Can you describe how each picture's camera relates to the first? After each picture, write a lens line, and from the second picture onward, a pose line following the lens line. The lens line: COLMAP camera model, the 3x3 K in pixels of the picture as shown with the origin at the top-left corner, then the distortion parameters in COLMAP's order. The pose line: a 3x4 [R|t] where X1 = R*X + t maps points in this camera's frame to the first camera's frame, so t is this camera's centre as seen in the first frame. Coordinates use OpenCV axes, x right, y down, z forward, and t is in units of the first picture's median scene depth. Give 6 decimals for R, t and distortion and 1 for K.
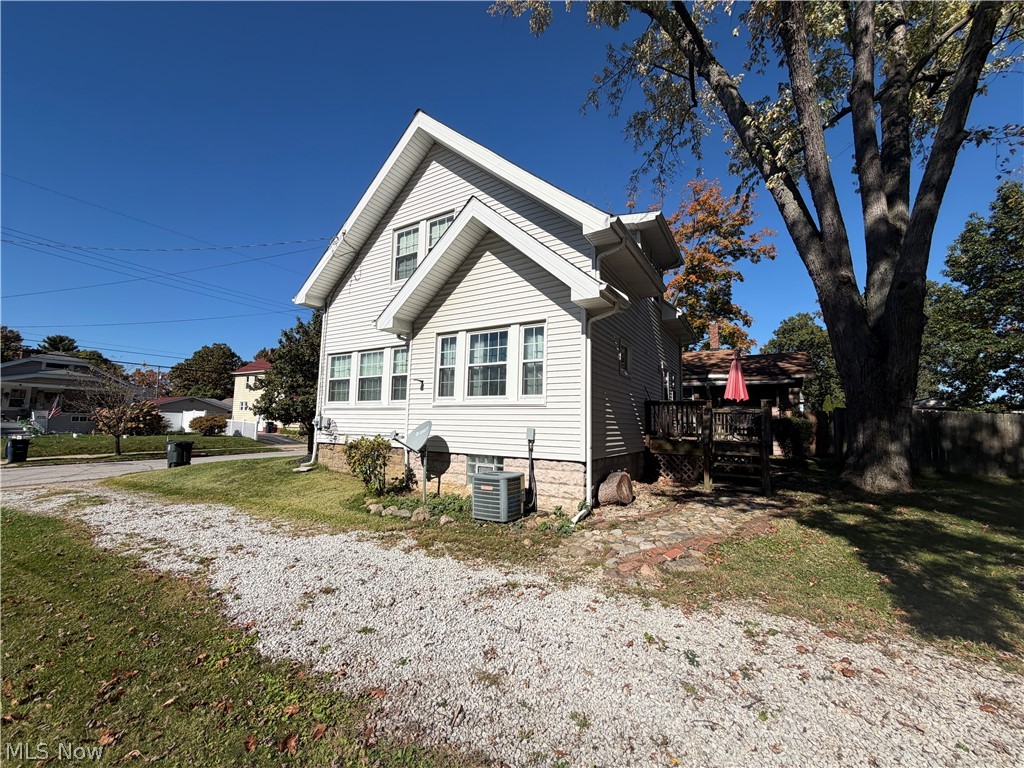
lens RADIAL K [[408.7, 0, 510.5], [0, 408.7, 384.9], [0, 0, 1]] dist [-0.000207, 0.000033]
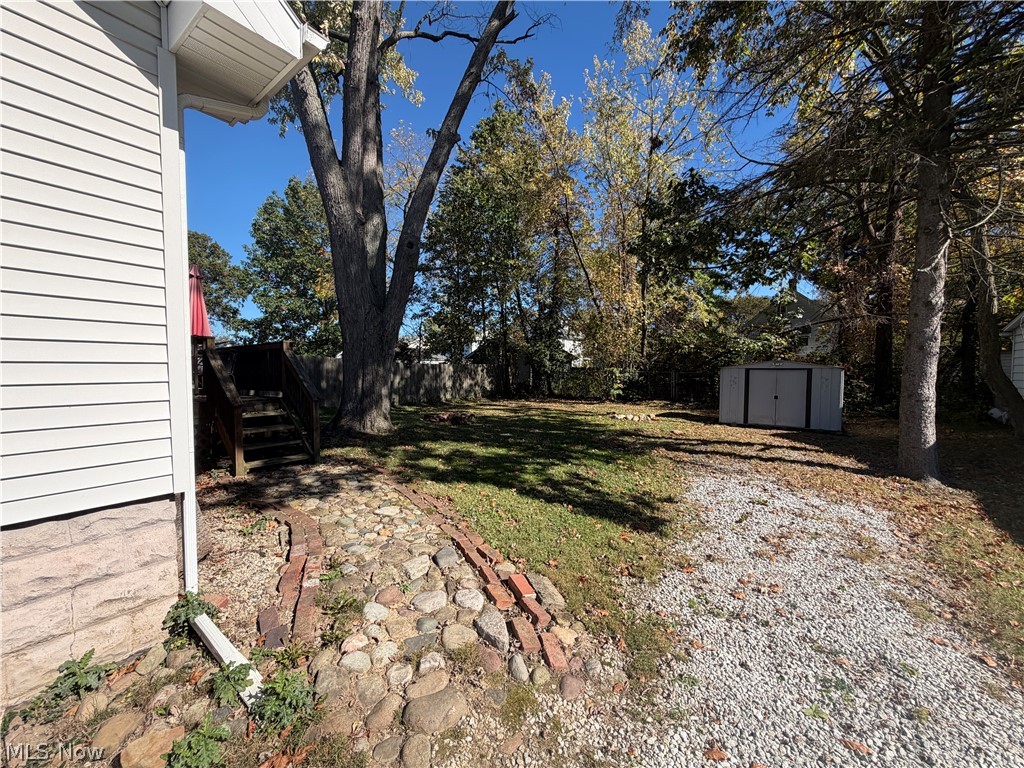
lens RADIAL K [[408.7, 0, 510.5], [0, 408.7, 384.9], [0, 0, 1]] dist [-0.000207, 0.000033]
pose [[0.086664, -0.055465, 0.994692, -0.124269], [-0.088764, 0.994048, 0.063162, 0.035669], [-0.992275, -0.093767, 0.081225, 0.557679]]
